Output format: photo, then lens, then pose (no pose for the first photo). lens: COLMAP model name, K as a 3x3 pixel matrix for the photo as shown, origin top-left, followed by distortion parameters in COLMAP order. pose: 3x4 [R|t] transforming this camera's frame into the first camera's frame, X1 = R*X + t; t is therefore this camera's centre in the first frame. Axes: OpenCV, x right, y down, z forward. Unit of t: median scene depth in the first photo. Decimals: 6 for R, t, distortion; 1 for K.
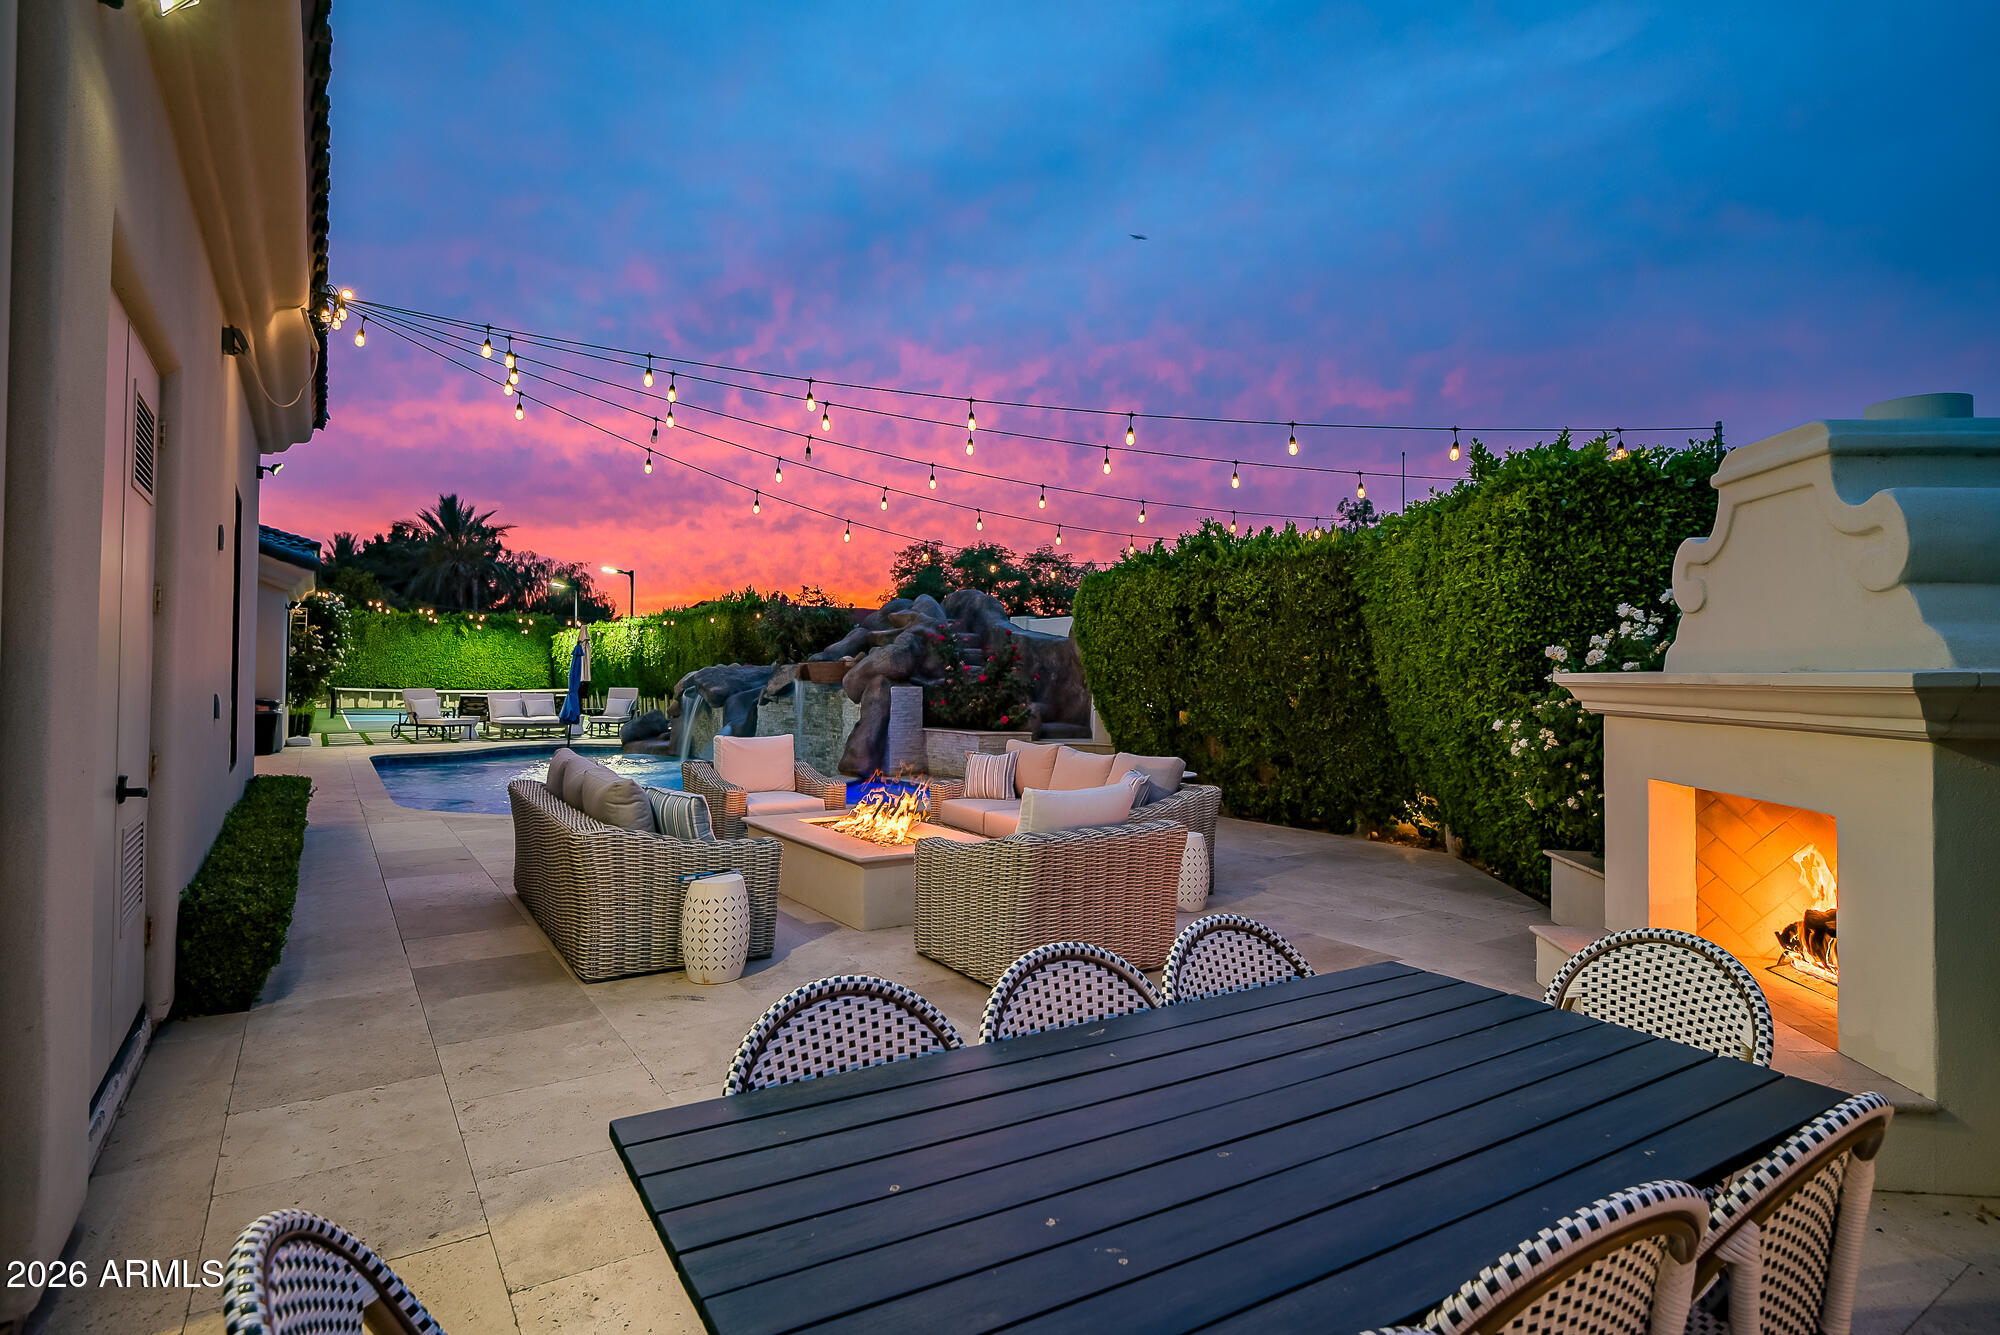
lens RADIAL K [[1071.5, 0, 998.0], [0, 1071.5, 670.9], [0, 0, 1]] dist [0.004253, -0.007751]
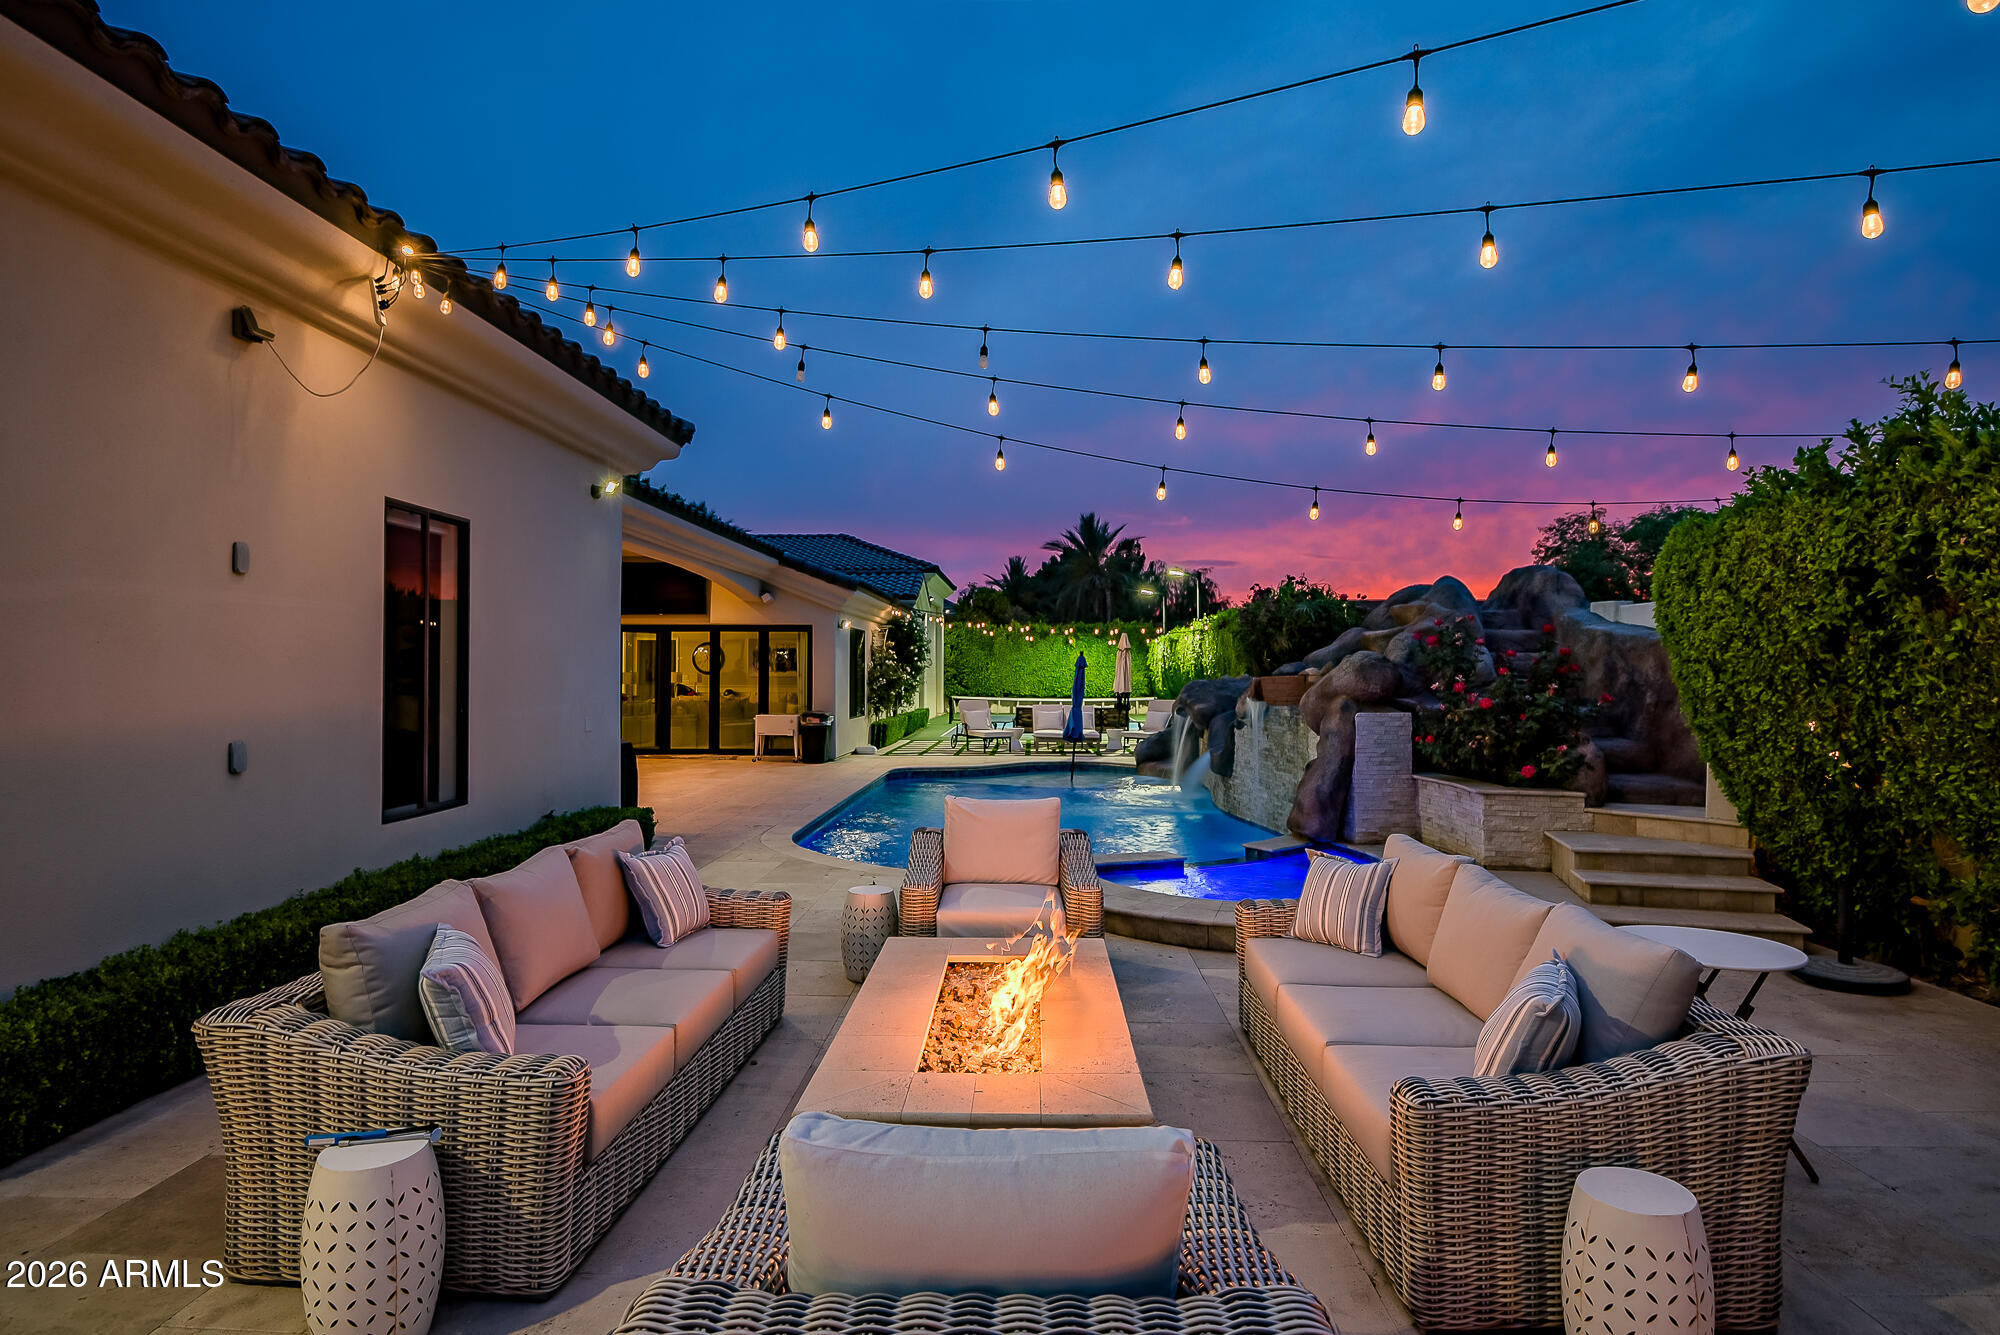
lens RADIAL K [[1071.5, 0, 986.6], [0, 1071.5, 653.9], [0, 0, 1]] dist [0.004253, -0.007751]
pose [[0.812610, -0.020767, -0.582438, 0.108635], [0.010767, 0.999729, -0.020624, -0.011625], [0.582708, 0.010488, 0.812614, 0.302240]]
